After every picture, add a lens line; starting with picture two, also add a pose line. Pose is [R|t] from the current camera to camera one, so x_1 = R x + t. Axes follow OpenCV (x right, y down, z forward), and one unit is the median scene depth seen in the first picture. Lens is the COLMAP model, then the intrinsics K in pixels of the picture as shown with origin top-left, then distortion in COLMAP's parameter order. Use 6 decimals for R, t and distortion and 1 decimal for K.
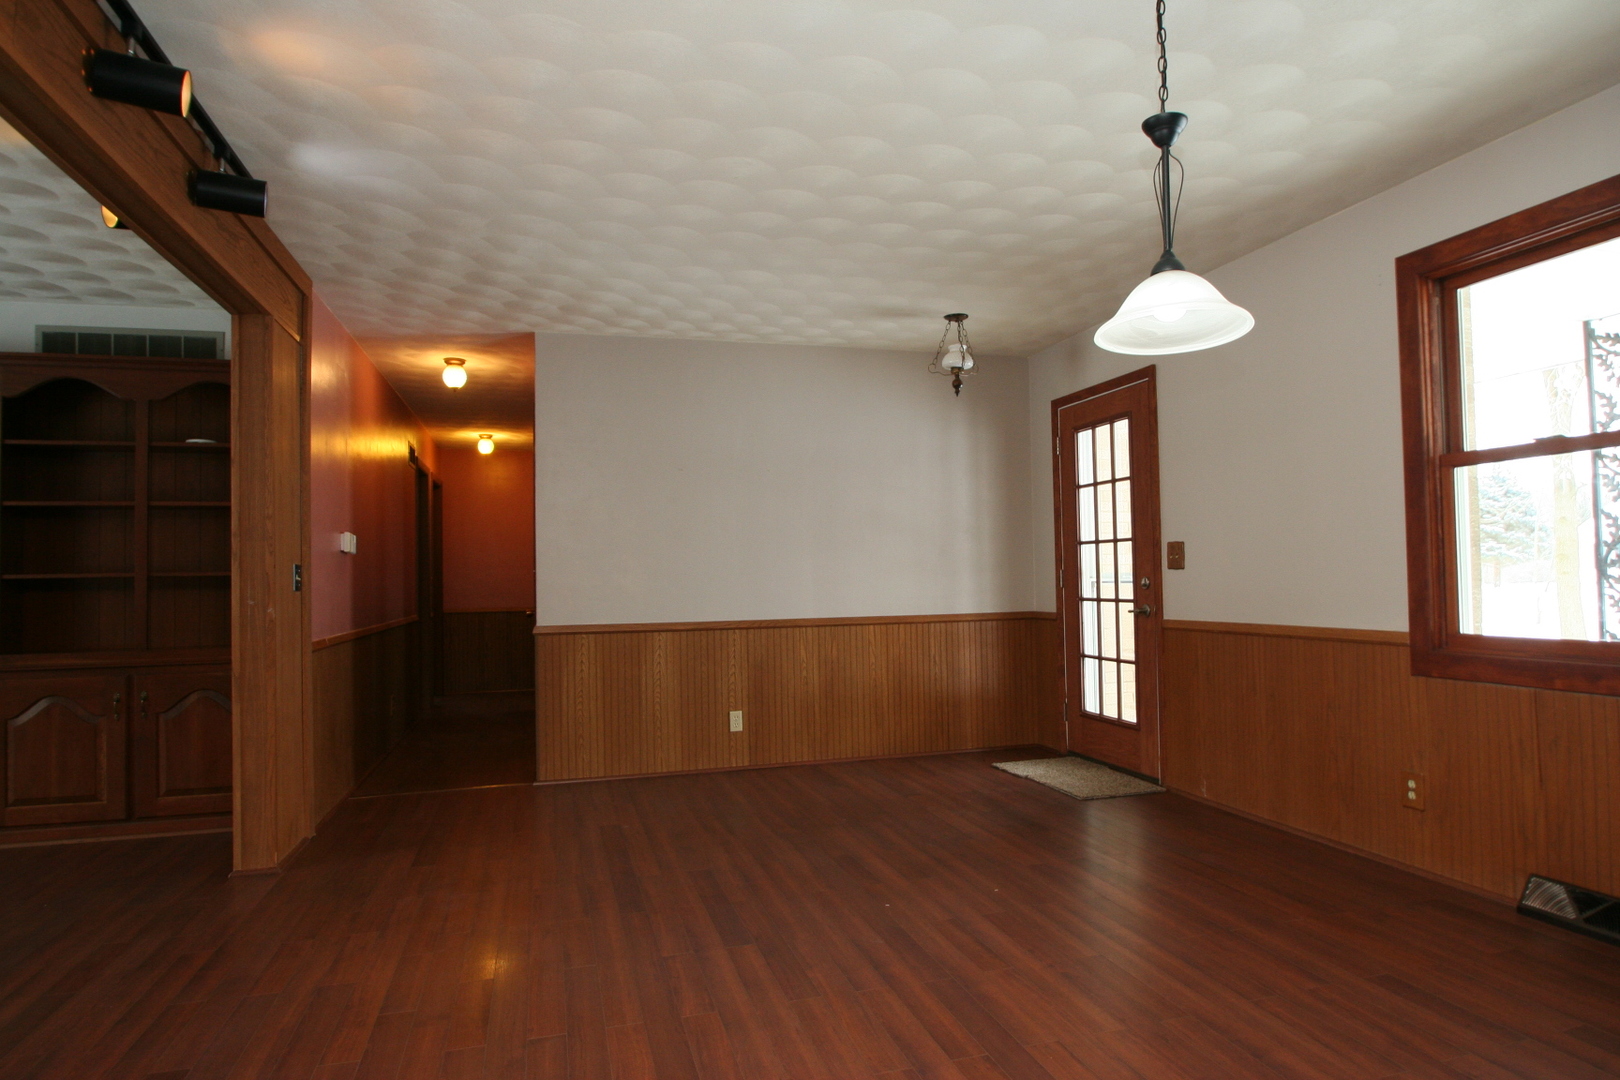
lens RADIAL K [[968.2, 0, 843.4], [0, 968.2, 545.1], [0, 0, 1]] dist [-0.014410, -0.013922]
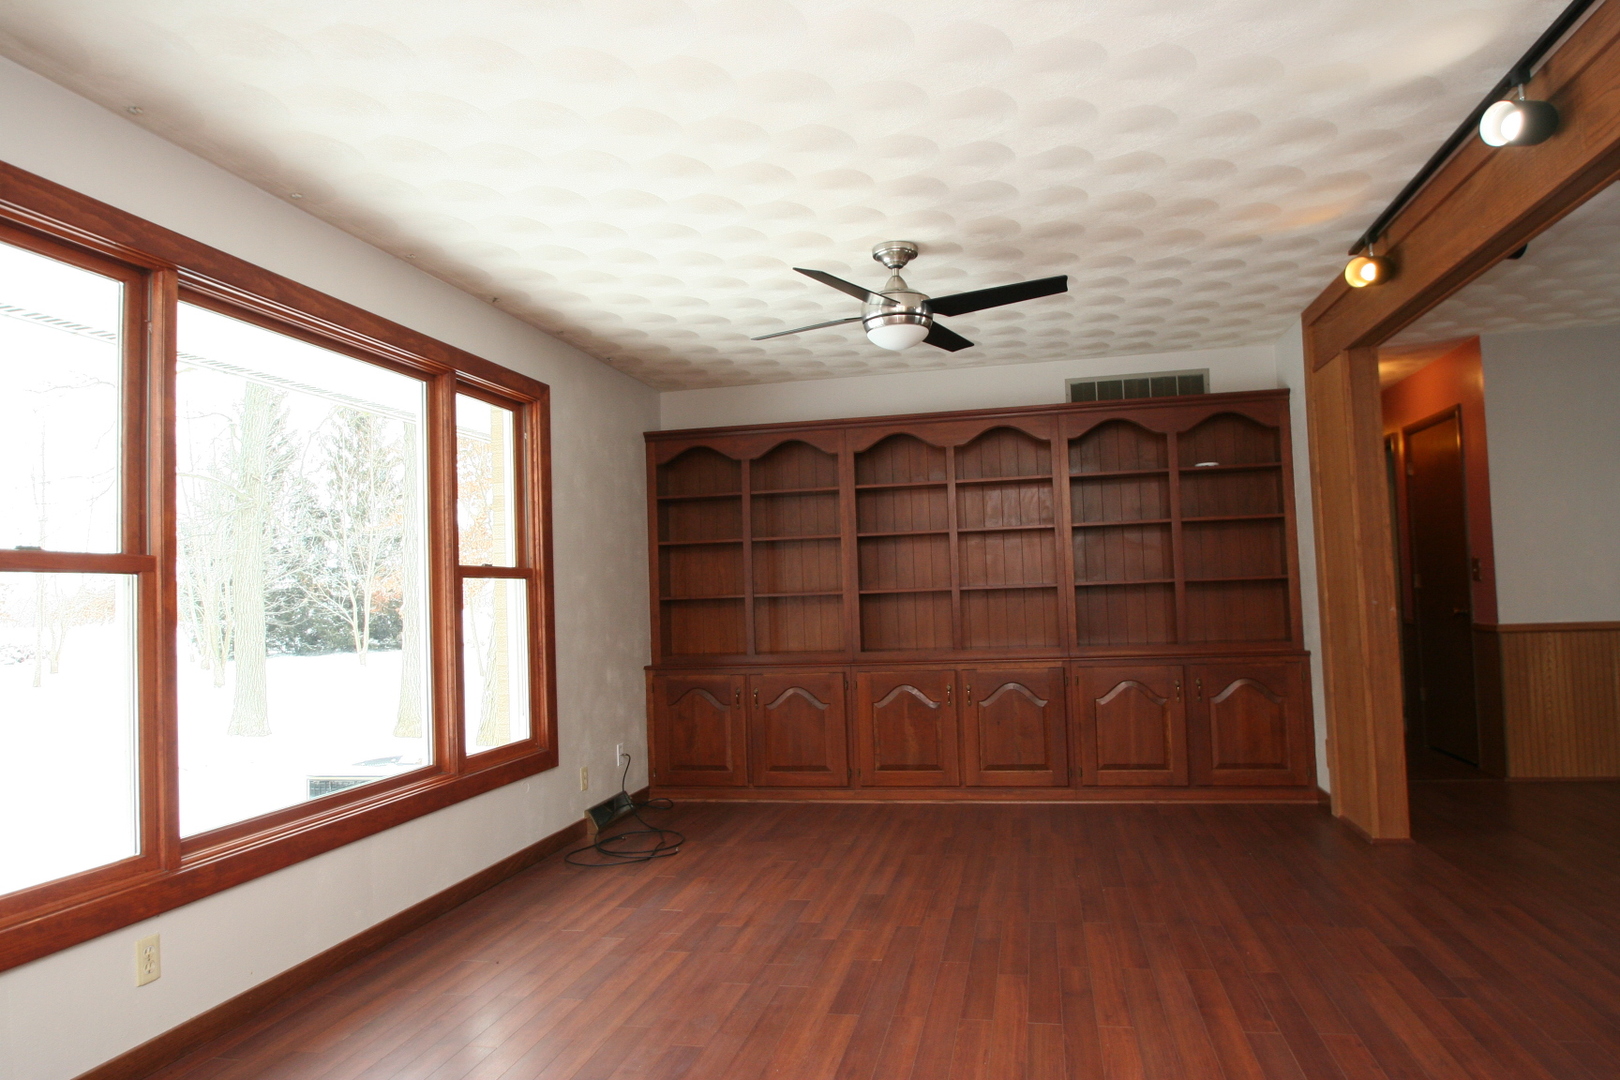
lens RADIAL K [[968.2, 0, 843.4], [0, 968.2, 545.1], [0, 0, 1]] dist [-0.014410, -0.013922]
pose [[0.882700, -0.033131, -0.468768, -0.483965], [0.033136, 0.999417, -0.008240, -0.014823], [0.468767, -0.008259, 0.883283, -0.225728]]
